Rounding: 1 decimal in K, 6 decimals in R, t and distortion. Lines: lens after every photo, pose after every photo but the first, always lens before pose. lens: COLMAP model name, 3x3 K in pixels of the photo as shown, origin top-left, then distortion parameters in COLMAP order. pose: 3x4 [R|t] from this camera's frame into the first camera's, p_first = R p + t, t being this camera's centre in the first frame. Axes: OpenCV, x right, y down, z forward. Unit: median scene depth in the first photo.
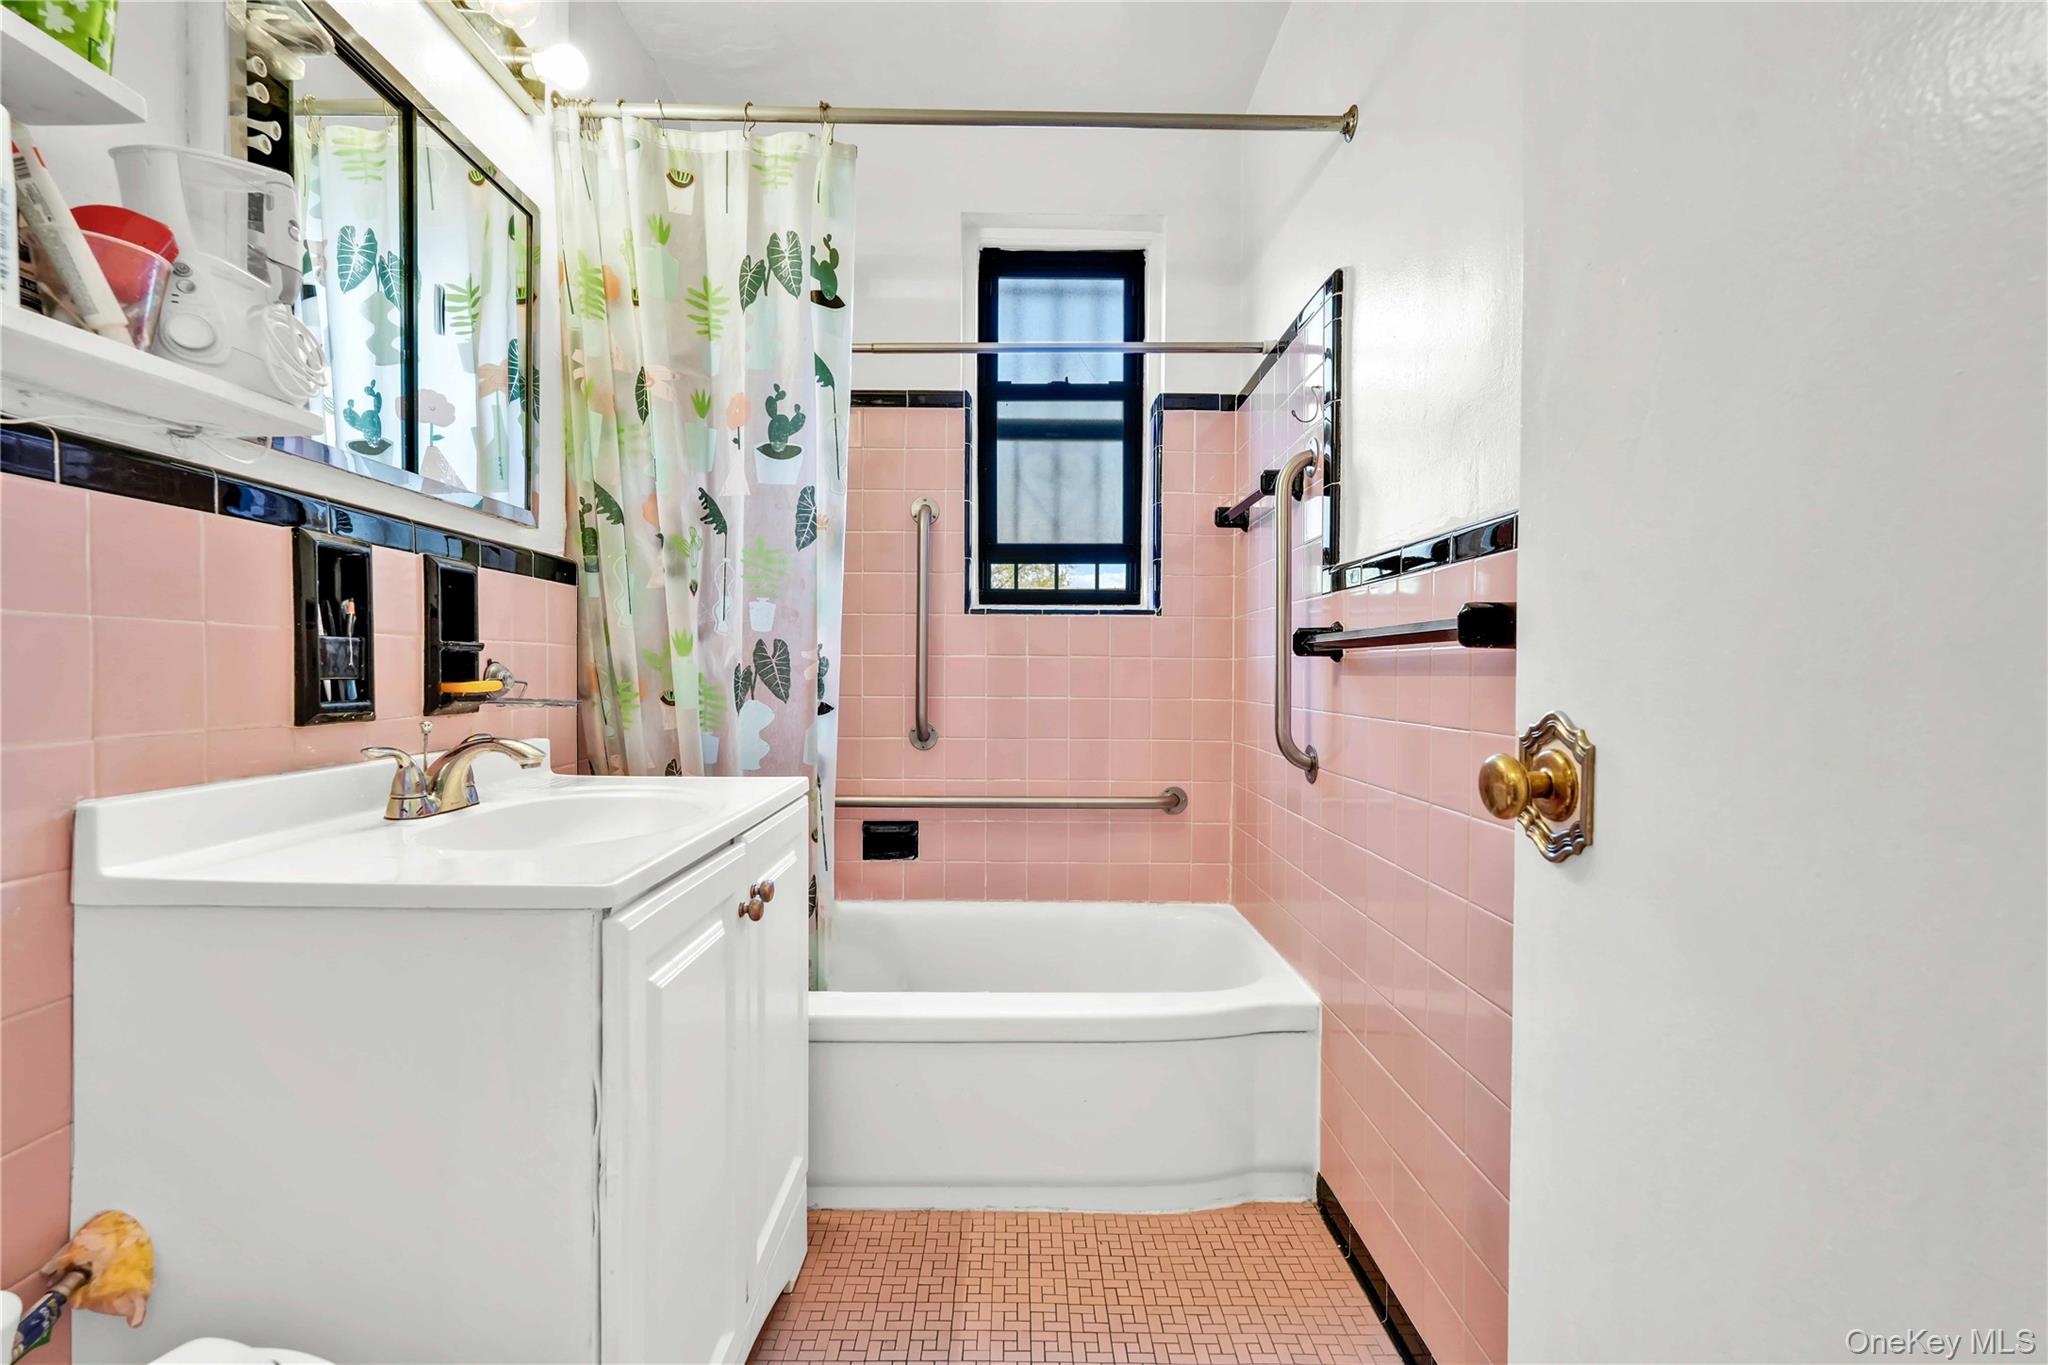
lens RADIAL K [[891.0, 0, 1025.6], [0, 891.0, 682.3], [0, 0, 1]] dist [-0.017602, 0.009140]
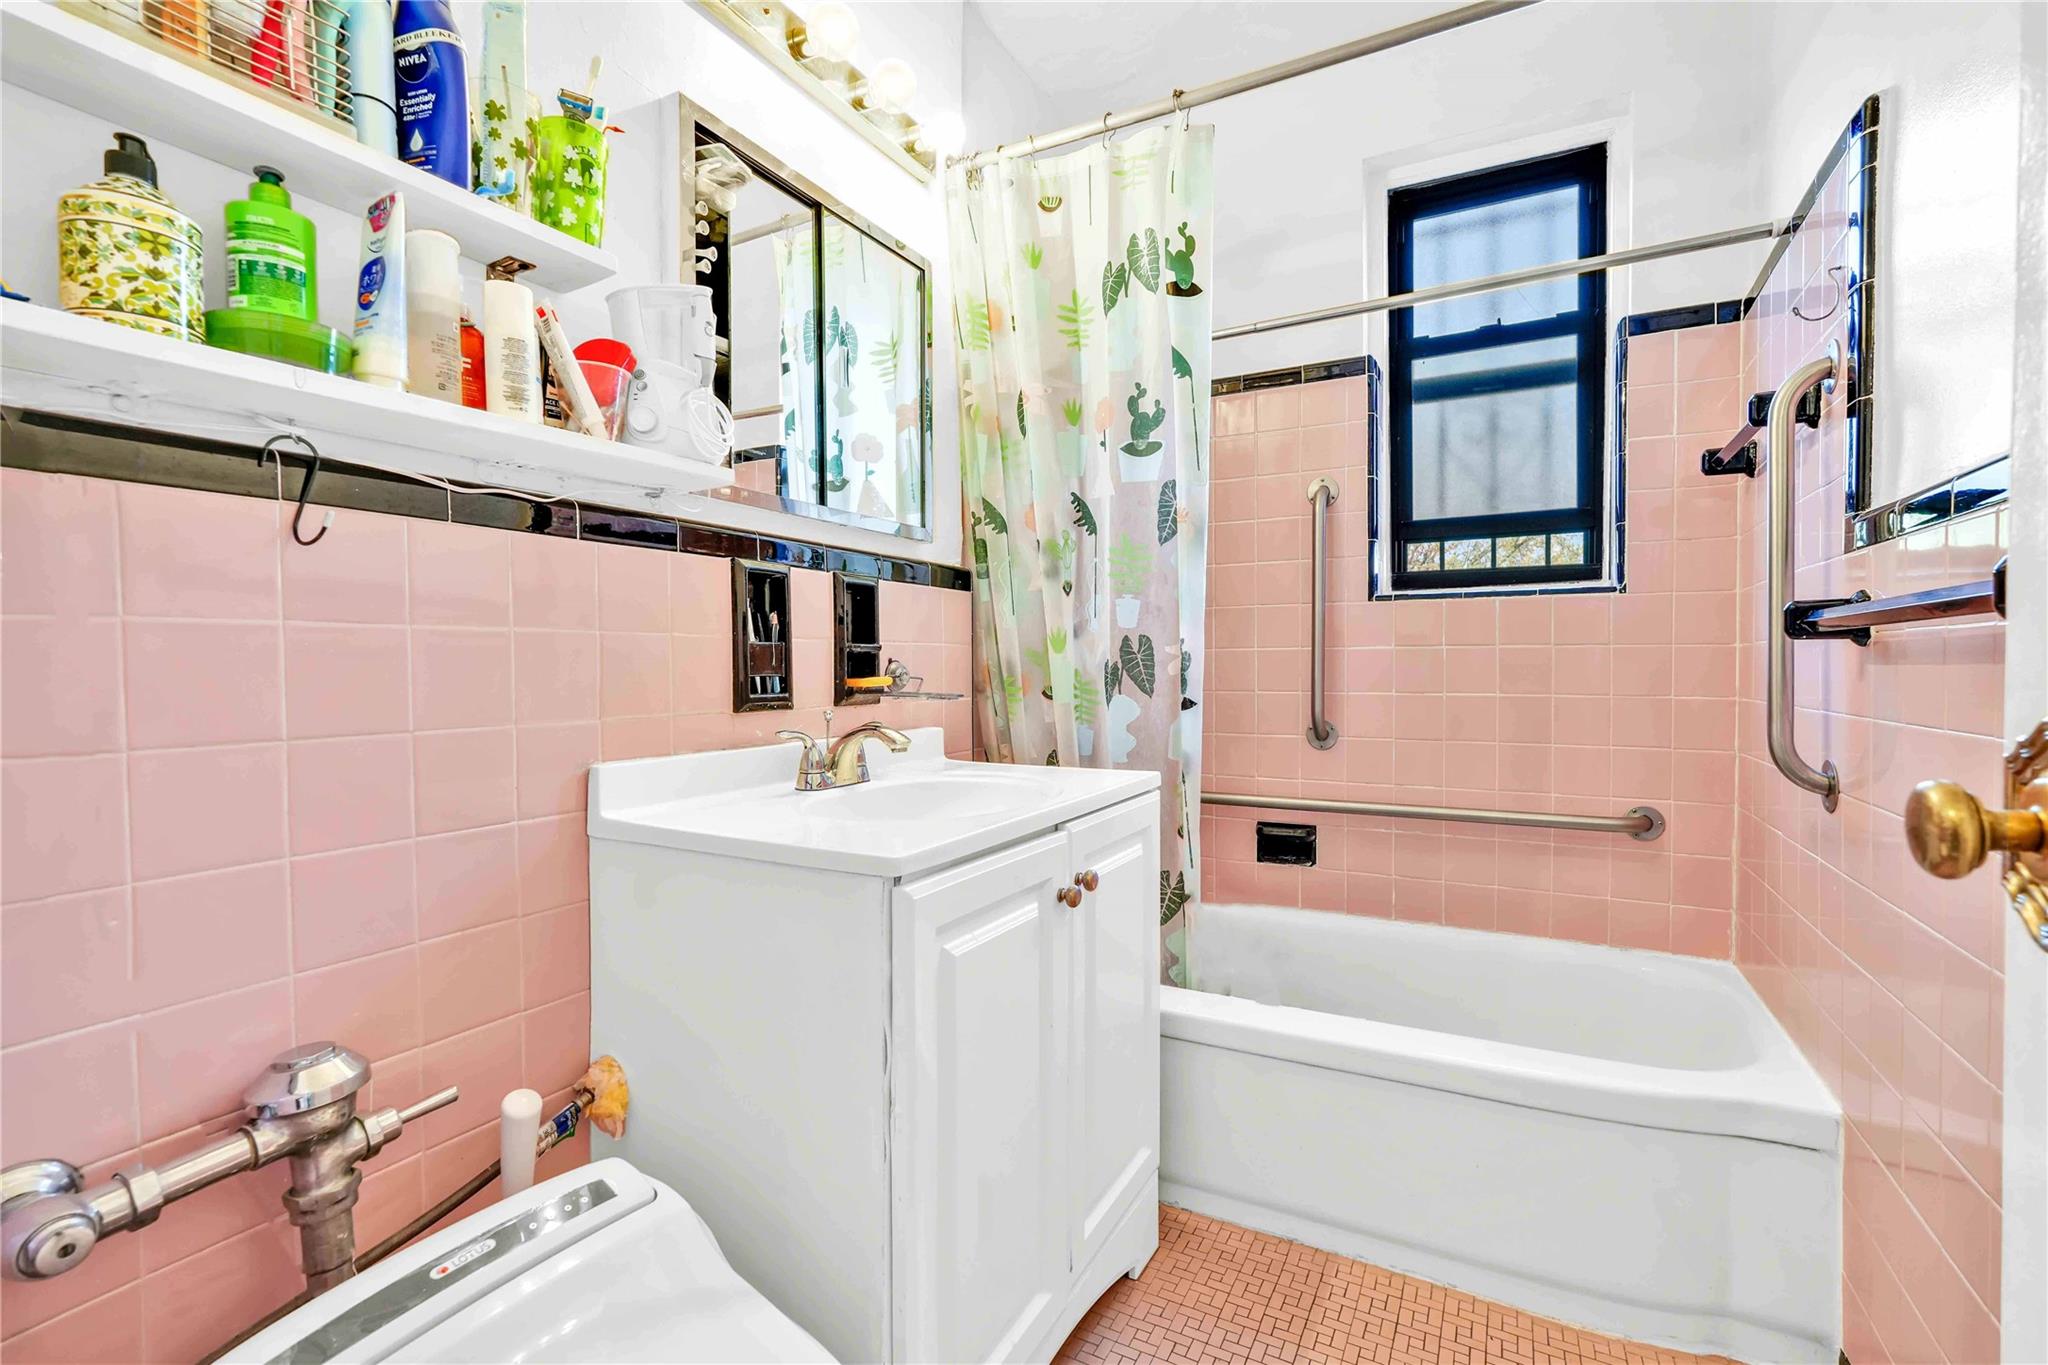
lens RADIAL K [[909.9, 0, 1020.3], [0, 909.9, 681.1], [0, 0, 1]] dist [-0.018187, 0.009959]
pose [[0.875075, -0.001743, -0.483984, 0.104001], [0.003710, 0.999988, 0.003106, 0.000608], [0.483973, -0.004514, 0.875071, 0.028775]]
